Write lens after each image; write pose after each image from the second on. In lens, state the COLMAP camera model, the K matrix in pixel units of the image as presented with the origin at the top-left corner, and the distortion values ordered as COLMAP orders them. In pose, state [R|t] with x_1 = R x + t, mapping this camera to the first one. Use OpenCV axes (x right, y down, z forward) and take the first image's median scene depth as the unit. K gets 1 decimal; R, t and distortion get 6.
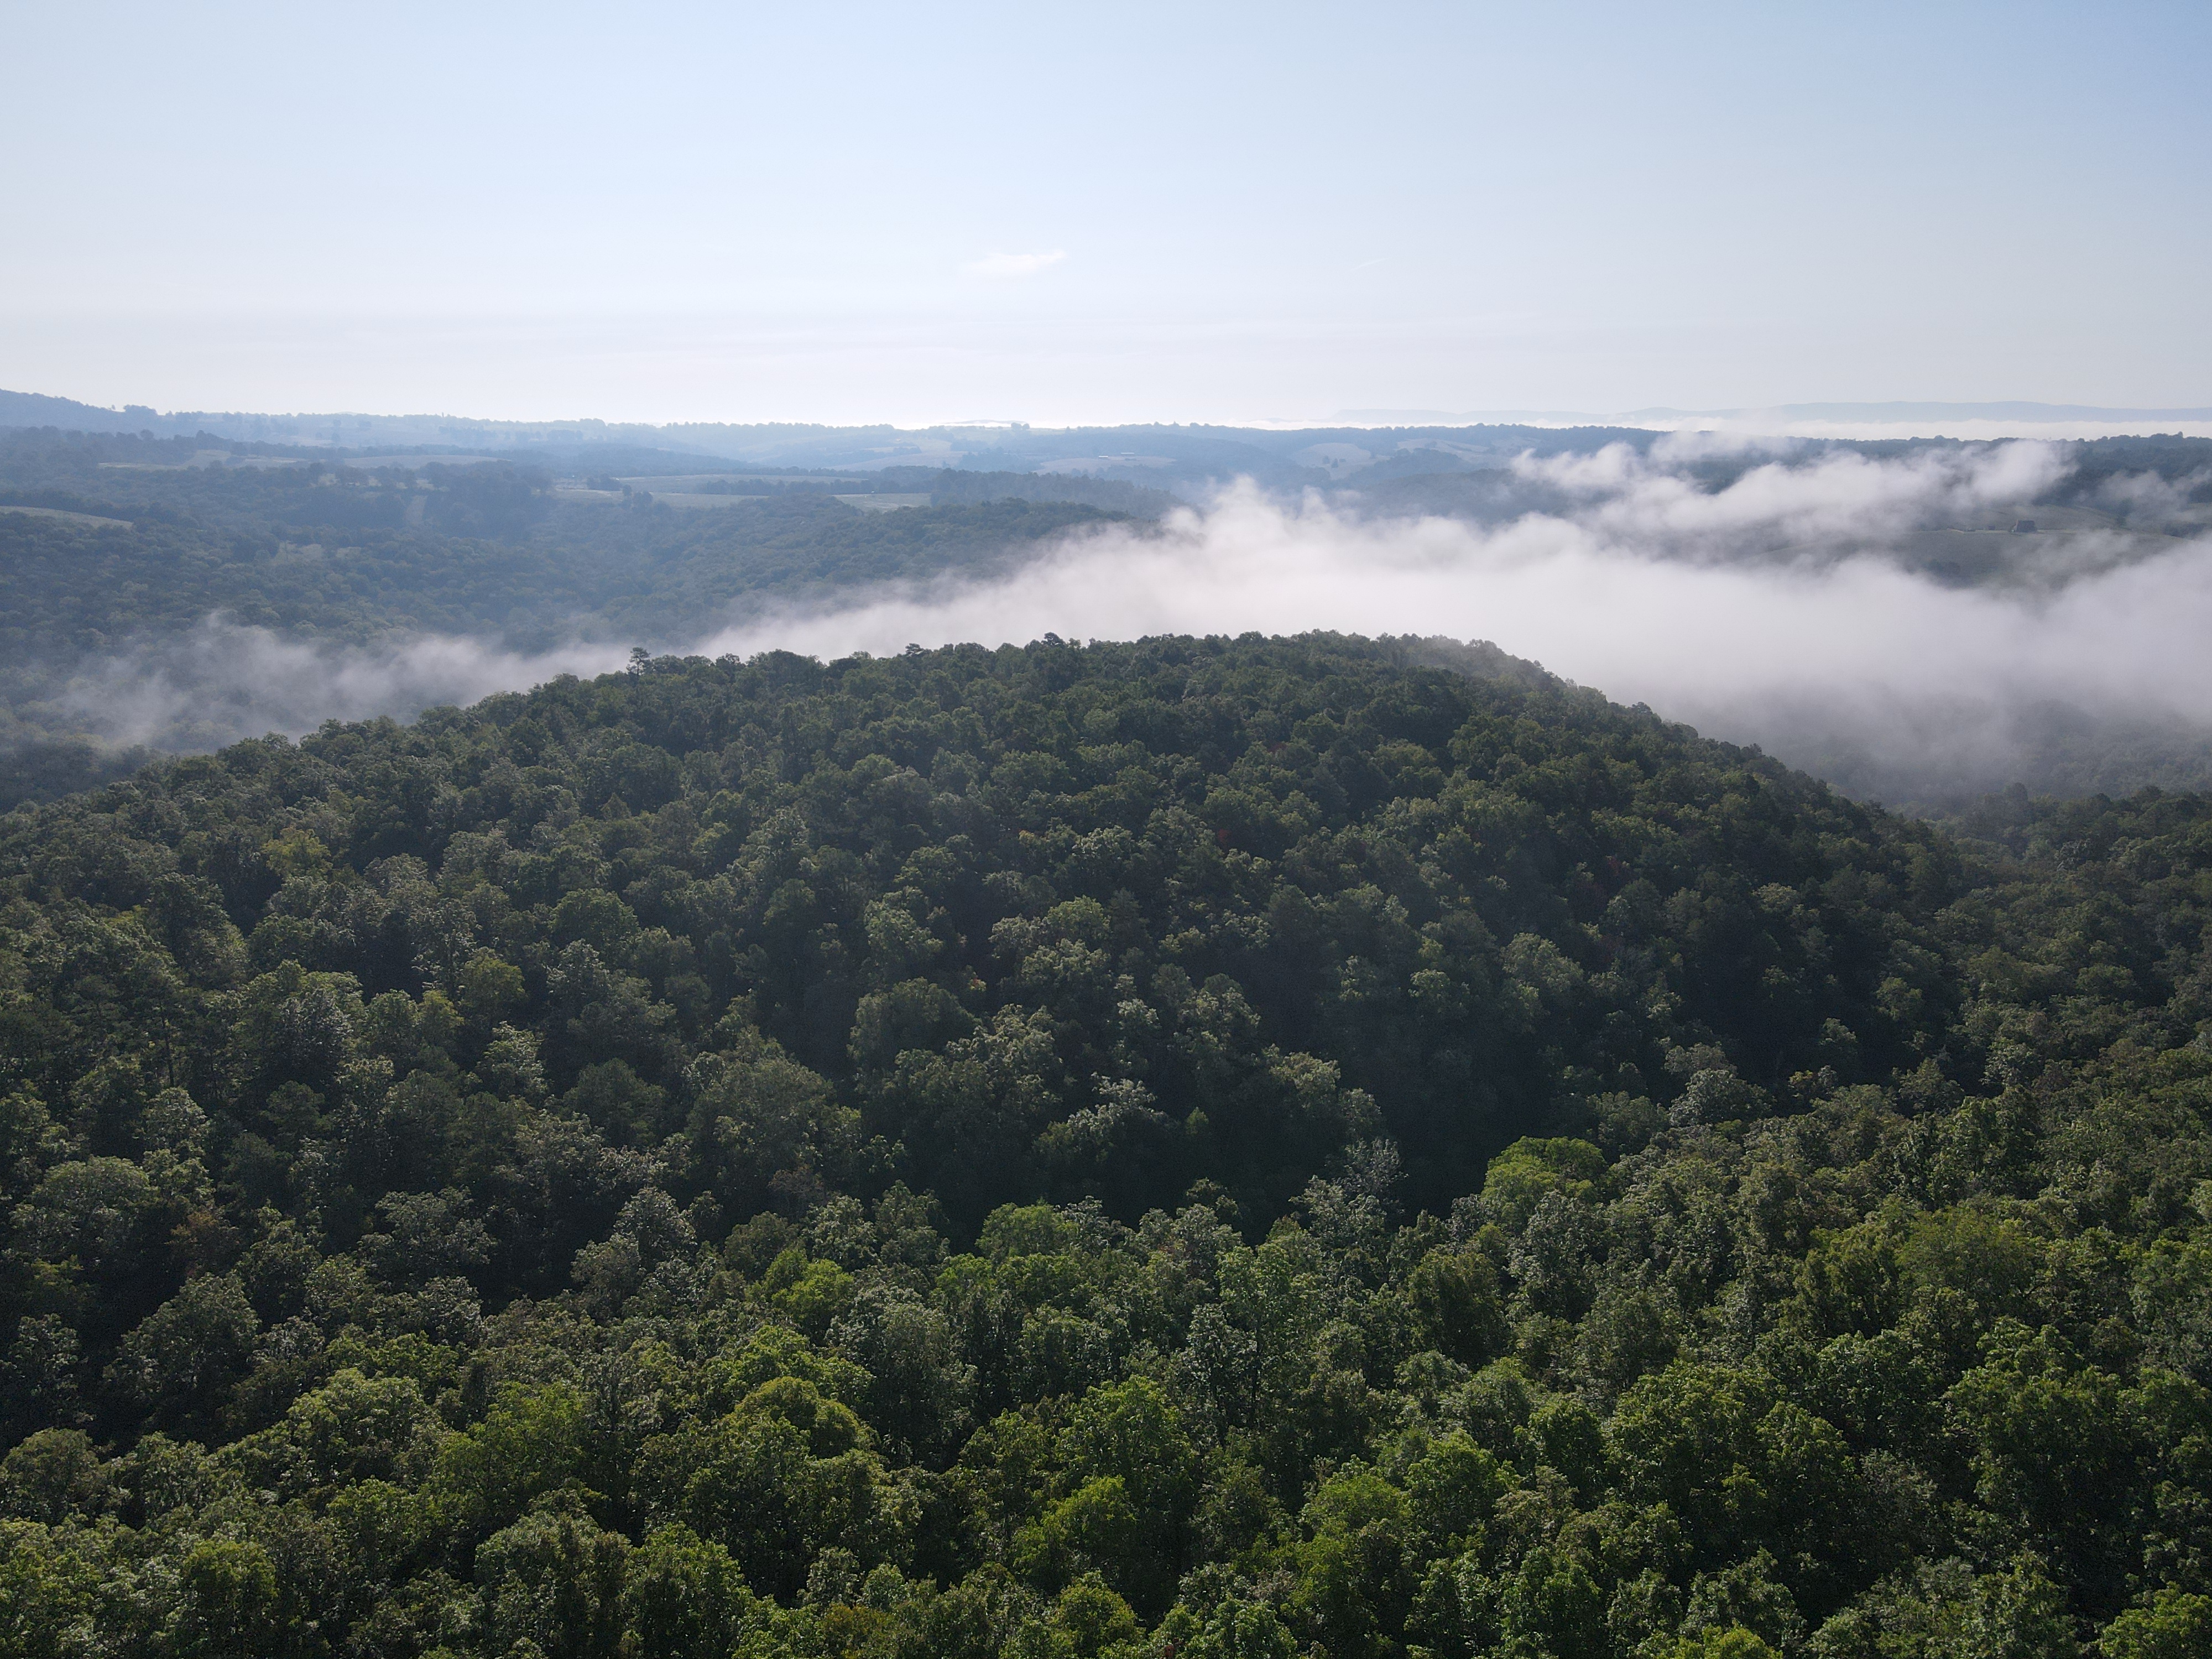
lens RADIAL K [[1675.4, 0, 1103.7], [0, 1675.4, 835.6], [0, 0, 1]] dist [0.001973, 0.024237]
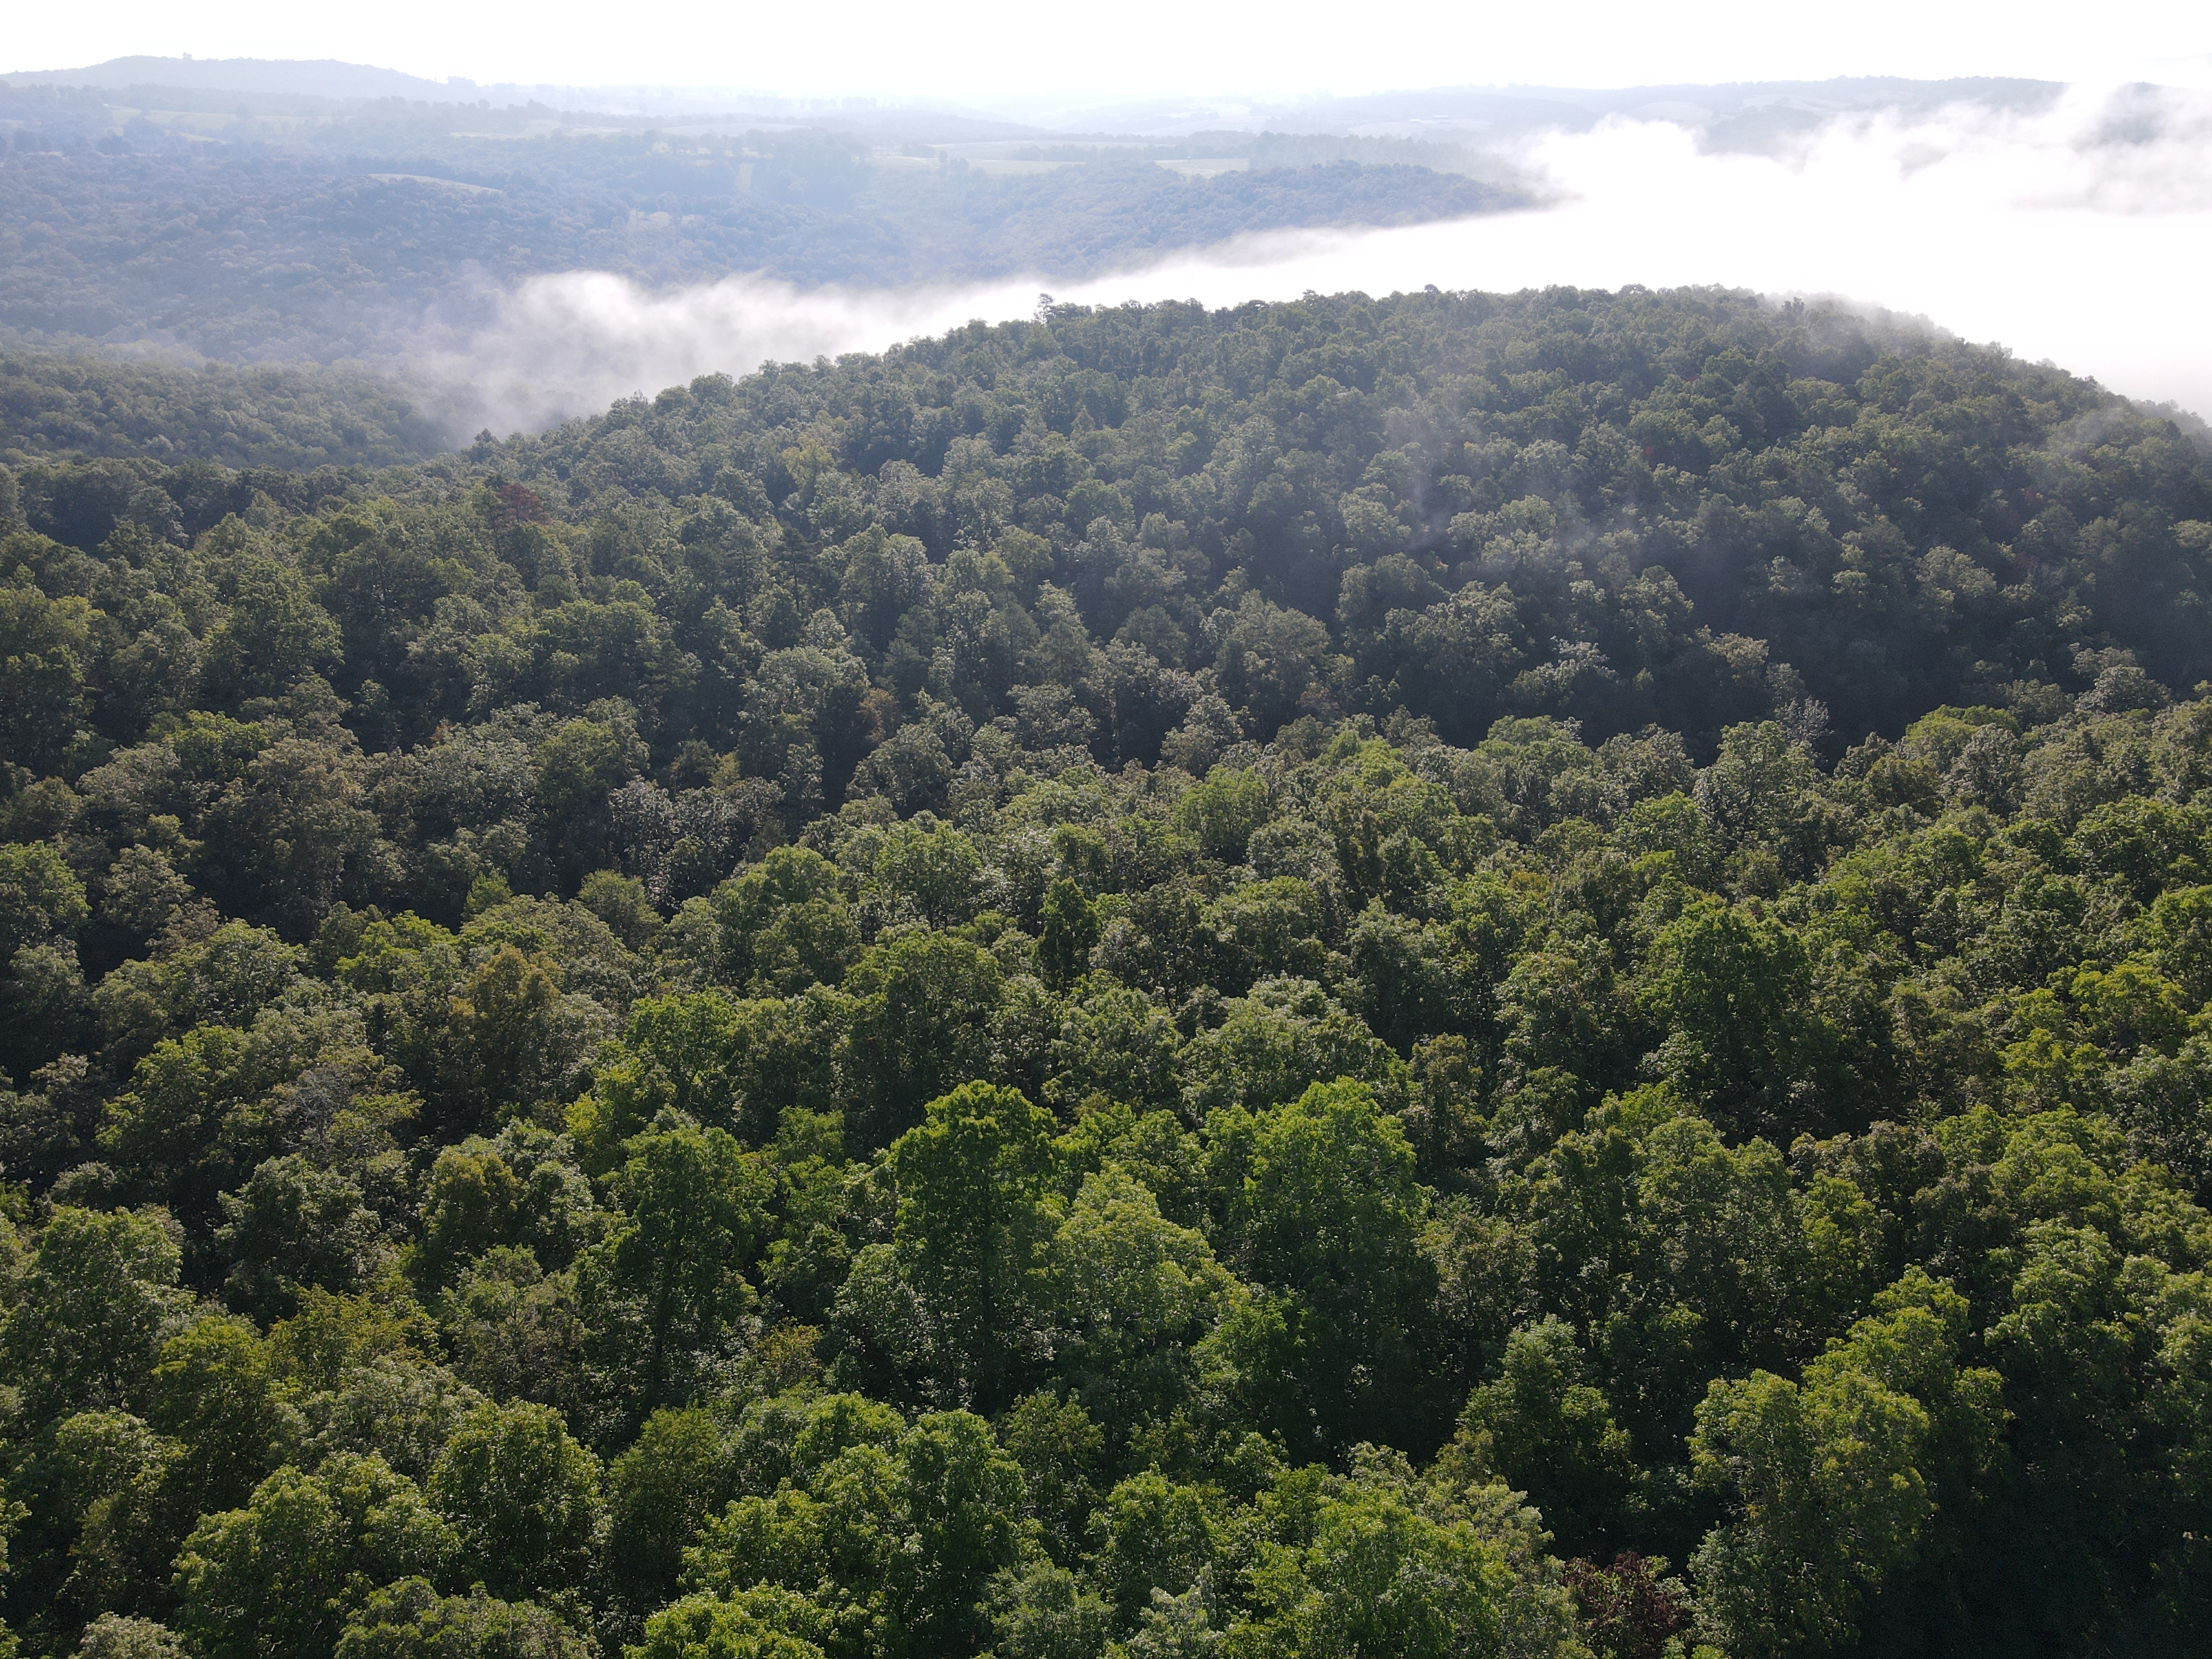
lens RADIAL K [[1675.4, 0, 1098.0], [0, 1675.4, 824.8], [0, 0, 1]] dist [0.001973, 0.024237]
pose [[0.986013, 0.056904, -0.156656, -0.100903], [-0.029061, 0.984212, 0.174593, 0.059953], [0.164118, -0.167598, 0.972099, -0.163411]]
